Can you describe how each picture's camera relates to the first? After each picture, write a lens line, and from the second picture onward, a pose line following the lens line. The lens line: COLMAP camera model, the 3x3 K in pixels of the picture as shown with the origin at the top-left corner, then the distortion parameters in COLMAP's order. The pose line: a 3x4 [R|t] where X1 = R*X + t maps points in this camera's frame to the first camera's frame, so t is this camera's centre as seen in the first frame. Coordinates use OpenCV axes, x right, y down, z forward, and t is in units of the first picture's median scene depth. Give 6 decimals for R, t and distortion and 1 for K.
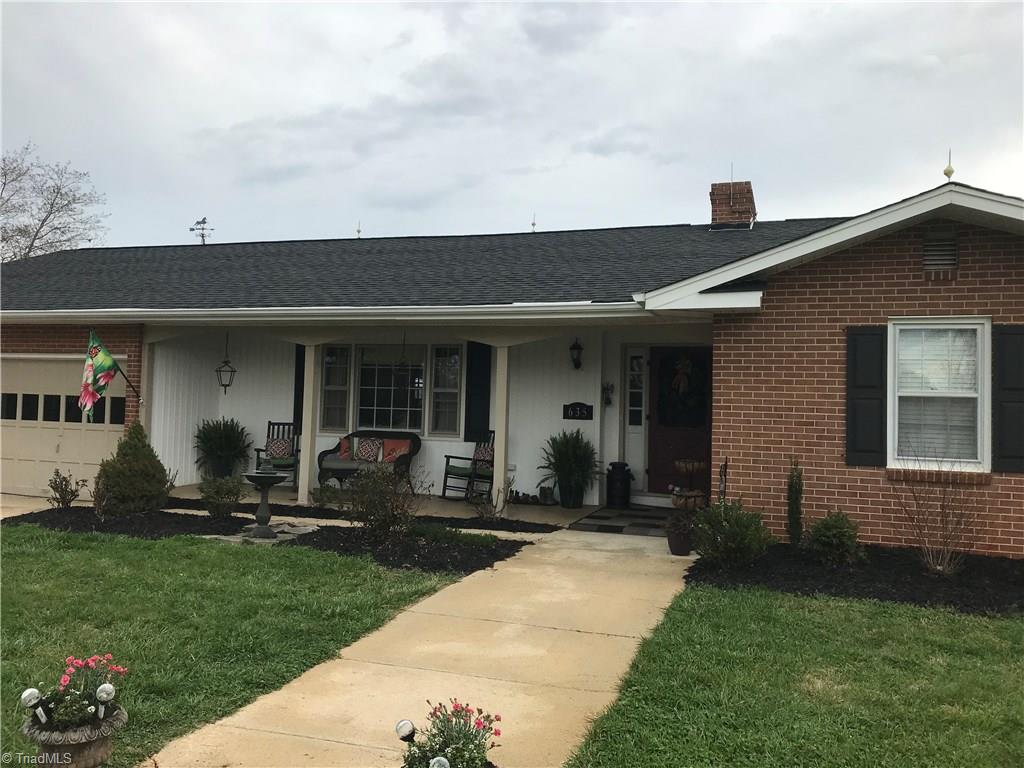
lens RADIAL K [[852.0, 0, 512.0], [0, 852.0, 384.0], [0, 0, 1]] dist [-0.001263, 0.078247]
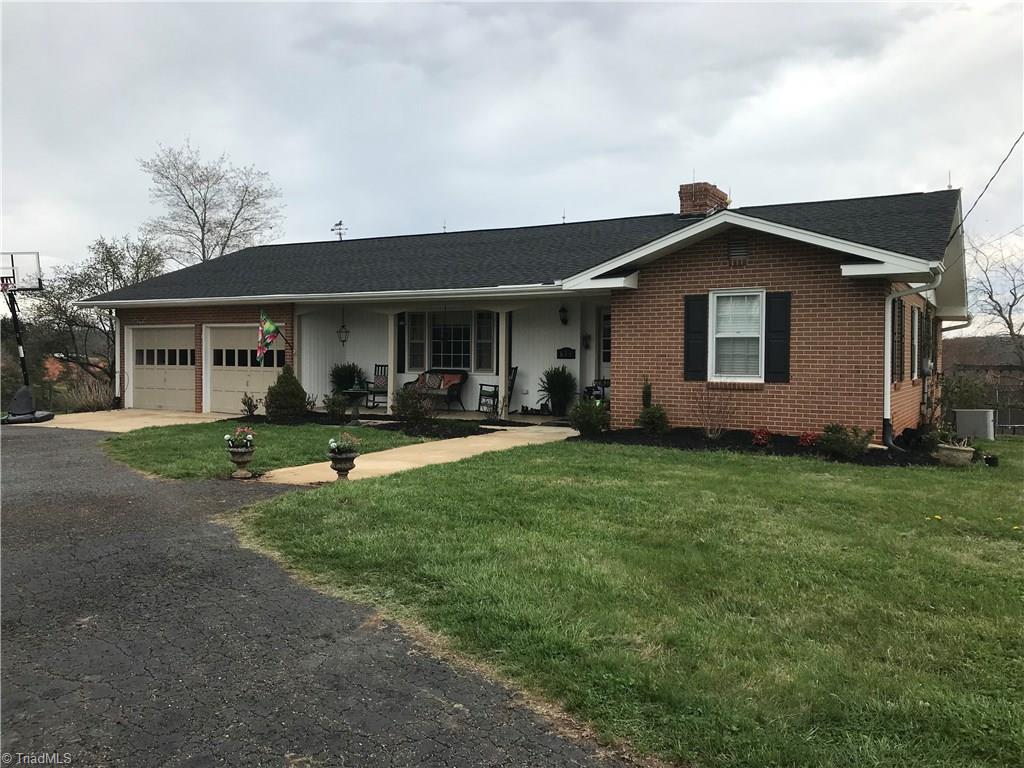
lens RADIAL K [[838.9, 0, 512.0], [0, 838.9, 384.0], [0, 0, 1]] dist [0.111229, -0.001968]
pose [[0.980296, -0.012756, -0.197121, 0.276009], [0.023551, 0.998342, 0.052514, 0.006301], [0.196125, -0.056122, 0.978972, -0.467989]]
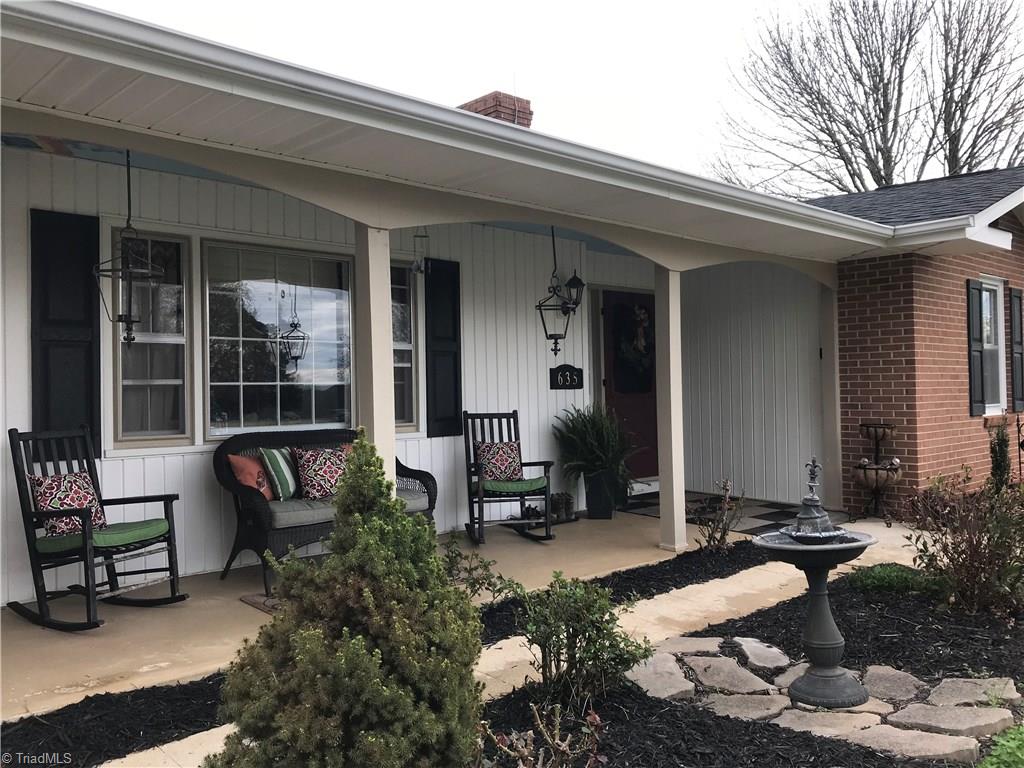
lens RADIAL K [[852.0, 0, 512.0], [0, 852.0, 384.0], [0, 0, 1]] dist [-0.001263, 0.078247]
pose [[0.459976, -0.024061, 0.887605, -0.547942], [0.004722, 0.999685, 0.024653, 0.020292], [-0.887919, -0.007149, 0.459945, 0.732156]]
